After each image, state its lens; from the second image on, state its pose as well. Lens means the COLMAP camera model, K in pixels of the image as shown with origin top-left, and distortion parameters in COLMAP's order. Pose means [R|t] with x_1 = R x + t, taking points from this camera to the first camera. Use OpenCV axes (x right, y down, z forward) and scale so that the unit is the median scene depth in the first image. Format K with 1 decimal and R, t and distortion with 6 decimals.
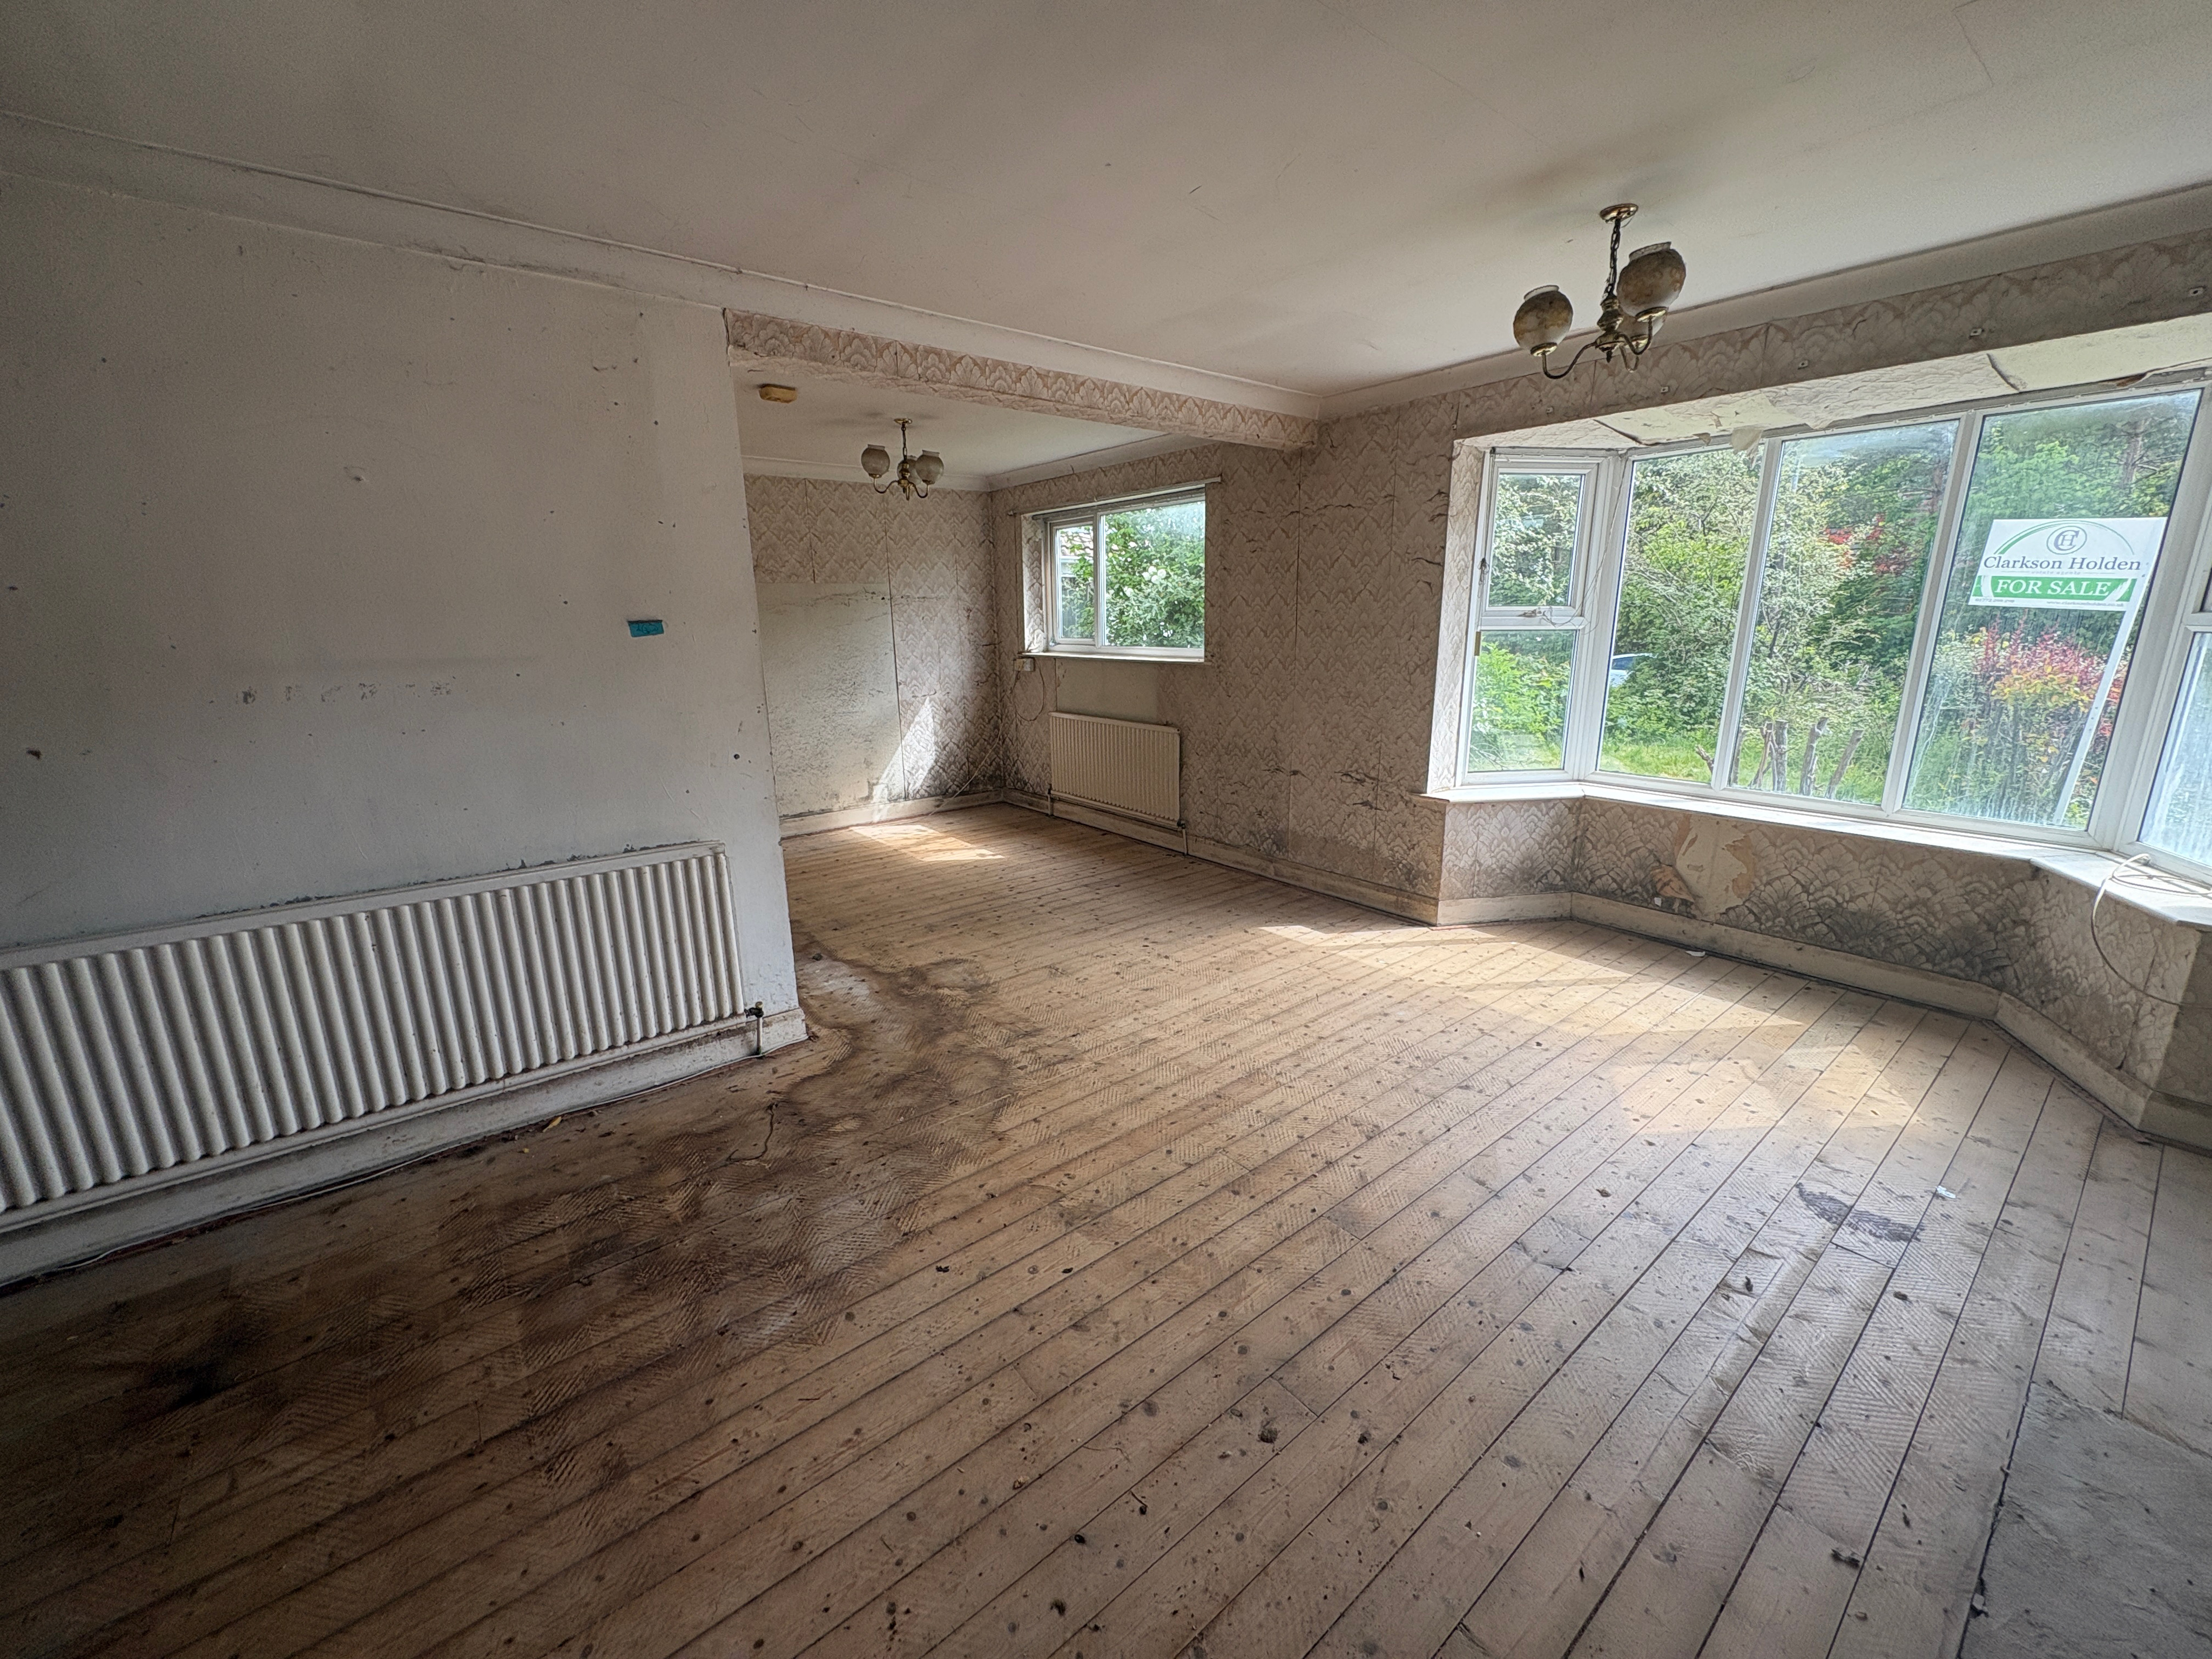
lens RADIAL K [[878.8, 0, 1106.9], [0, 878.8, 829.2], [0, 0, 1]] dist [0.001048, 0.000277]
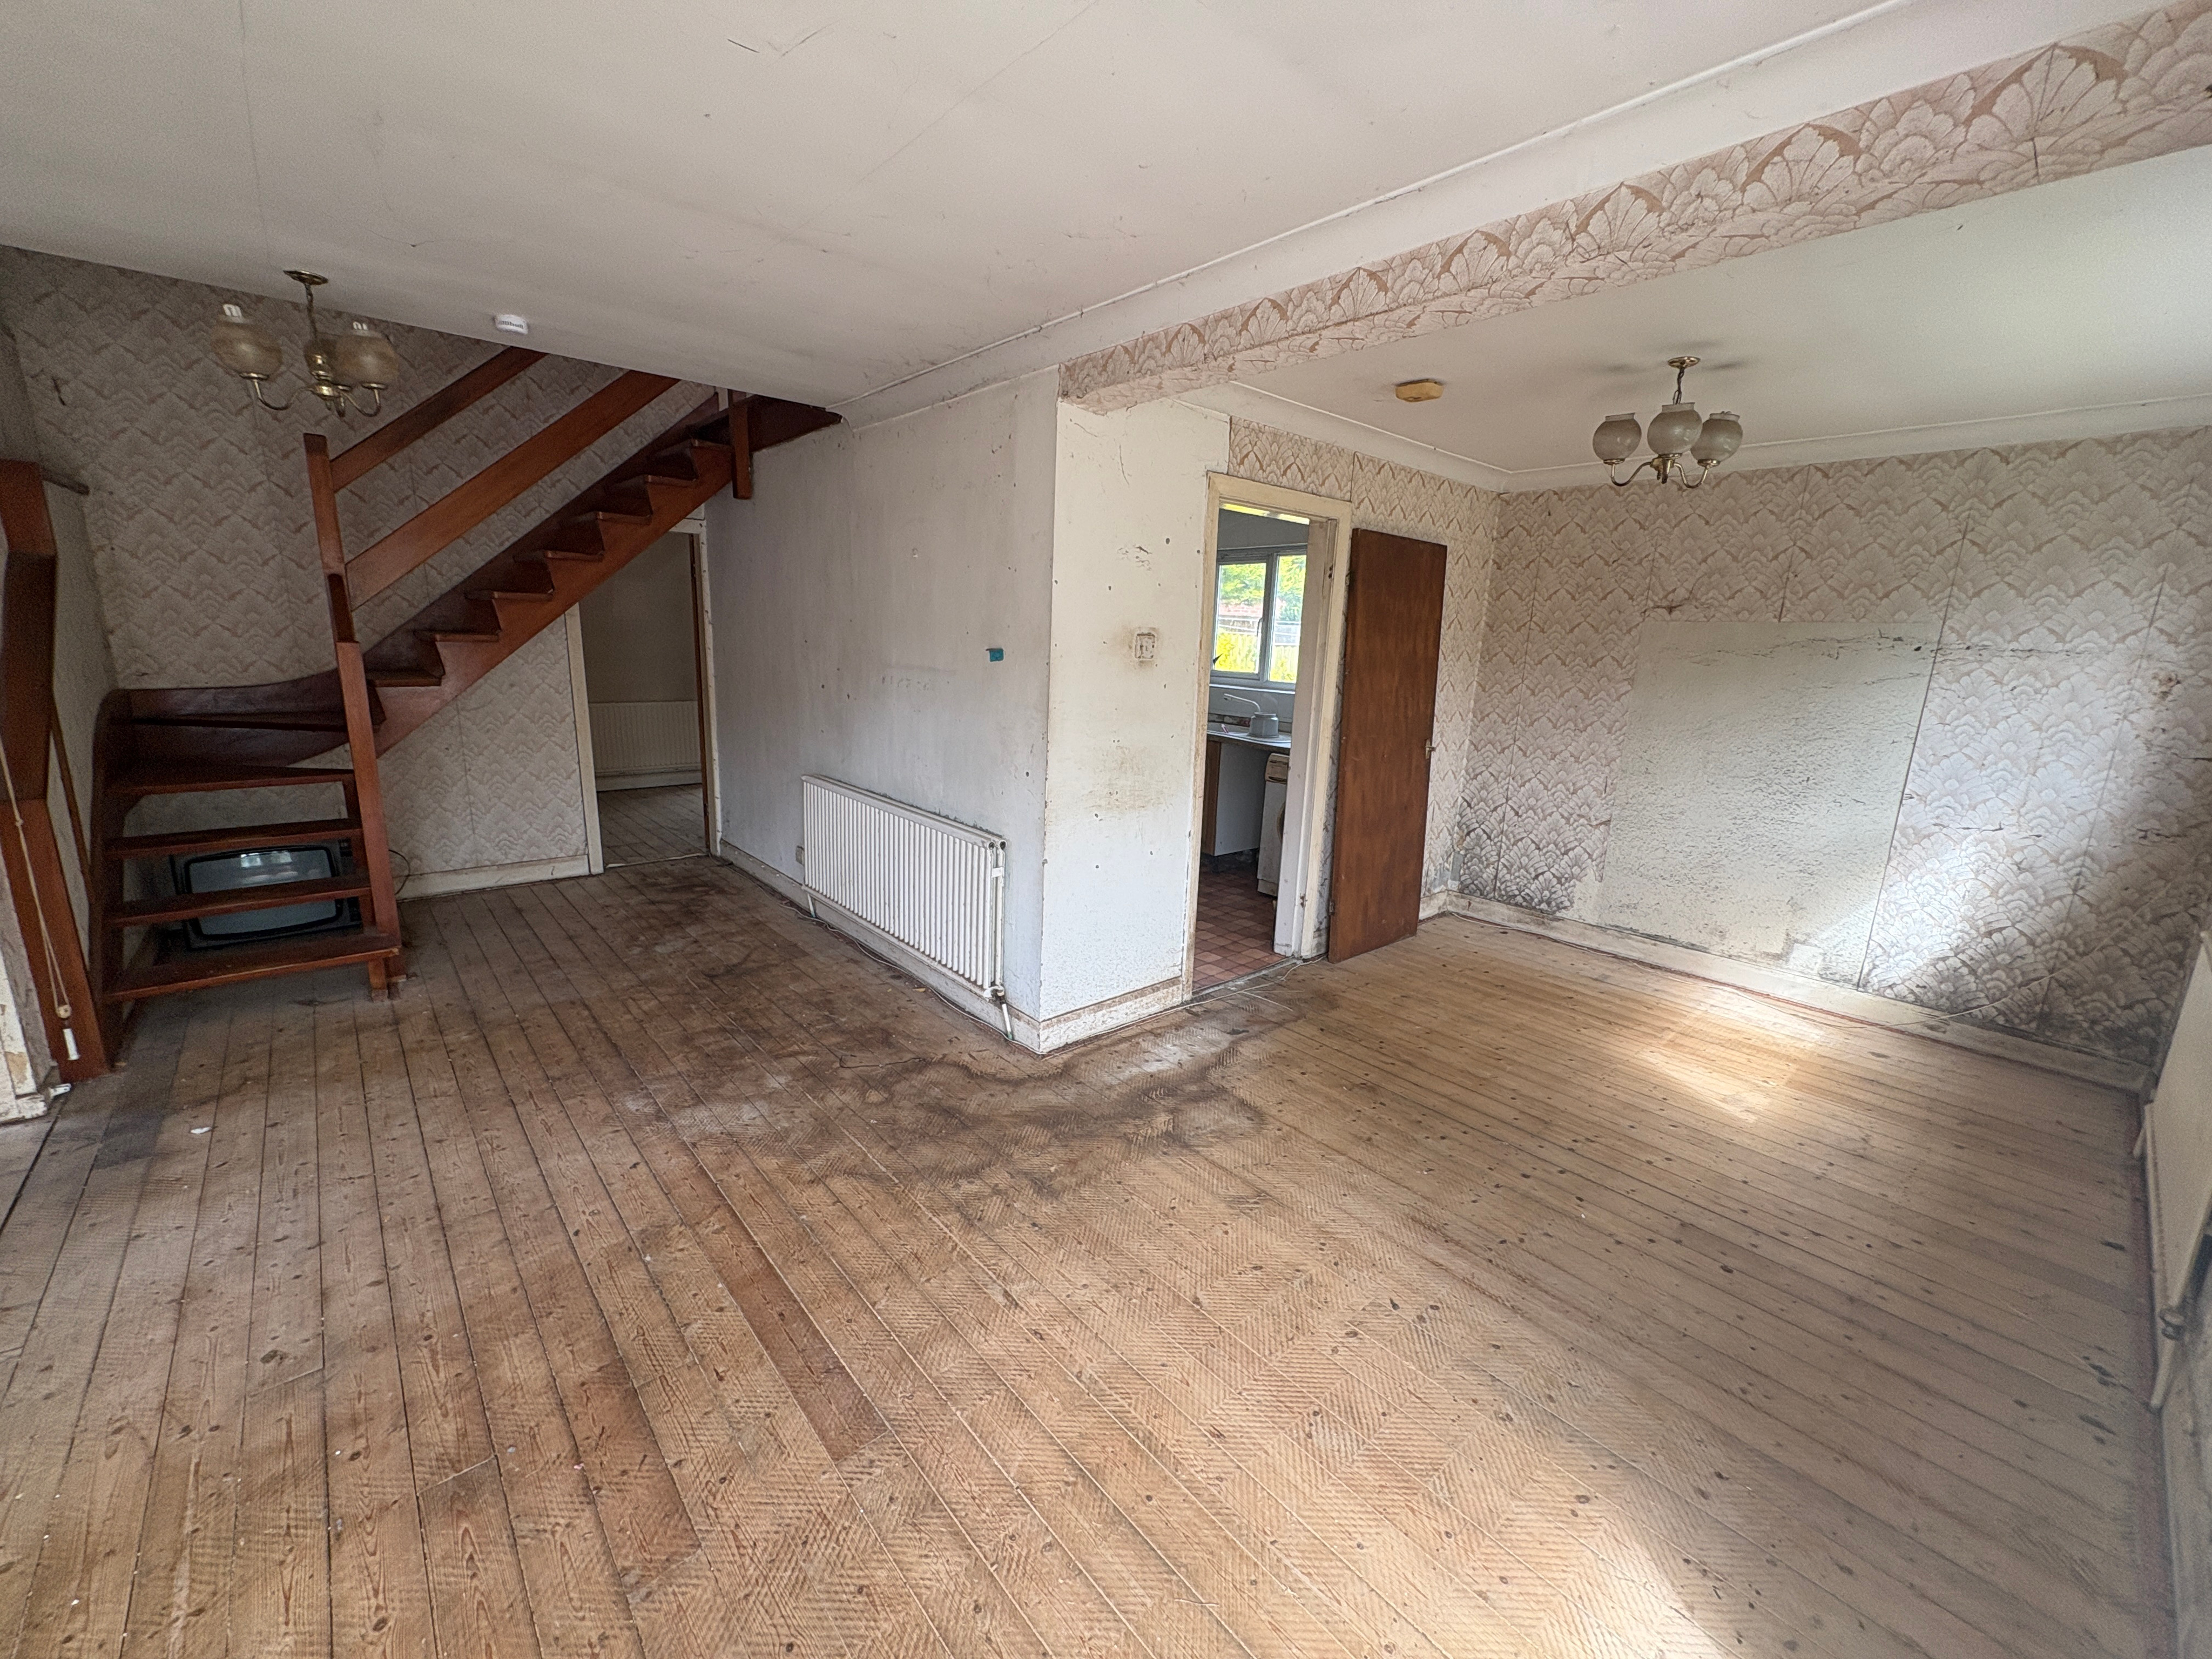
lens RADIAL K [[878.8, 0, 1106.9], [0, 878.8, 829.2], [0, 0, 1]] dist [0.001048, 0.000277]
pose [[0.049886, 0.231485, -0.971559, 0.556461], [-0.273496, 0.938753, 0.209625, -0.228270], [0.960579, 0.255260, 0.110141, 0.818448]]
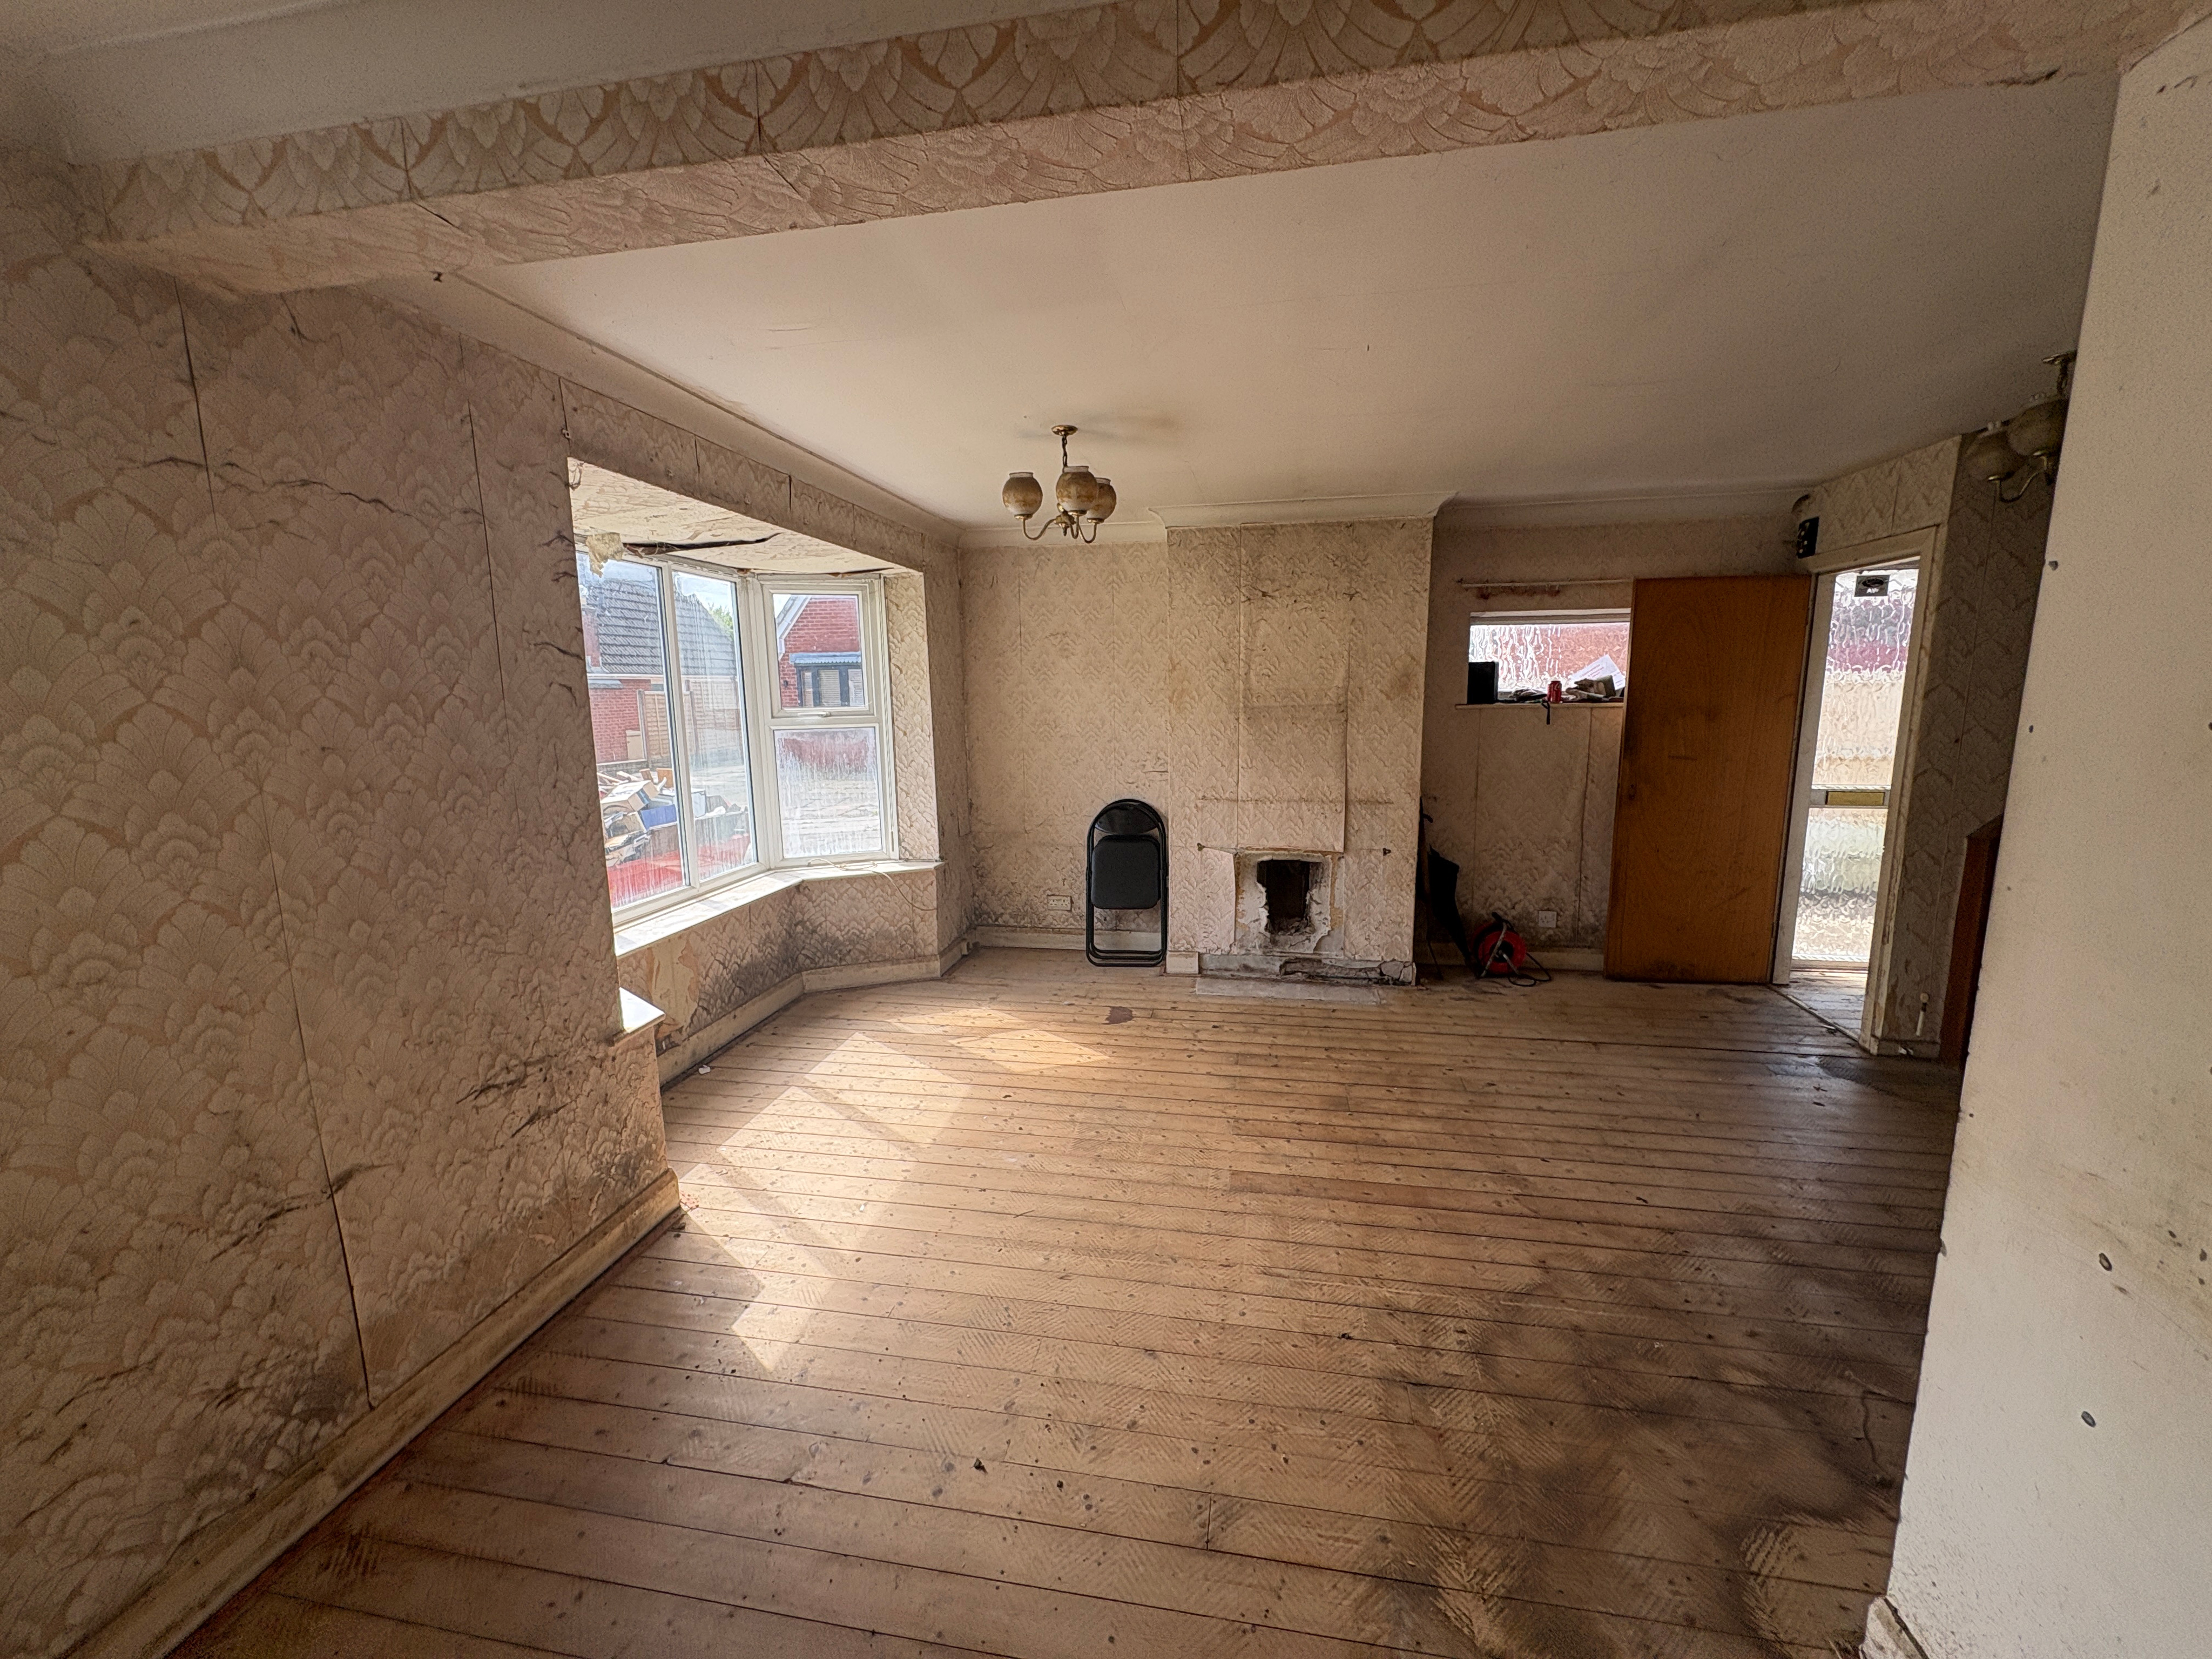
lens RADIAL K [[878.8, 0, 1106.9], [0, 878.8, 829.2], [0, 0, 1]] dist [0.001048, 0.000277]
pose [[-0.656152, -0.097780, 0.748267, -0.350411], [0.202670, 0.932307, 0.299549, -0.337866], [-0.726904, 0.348201, -0.591918, 1.282713]]
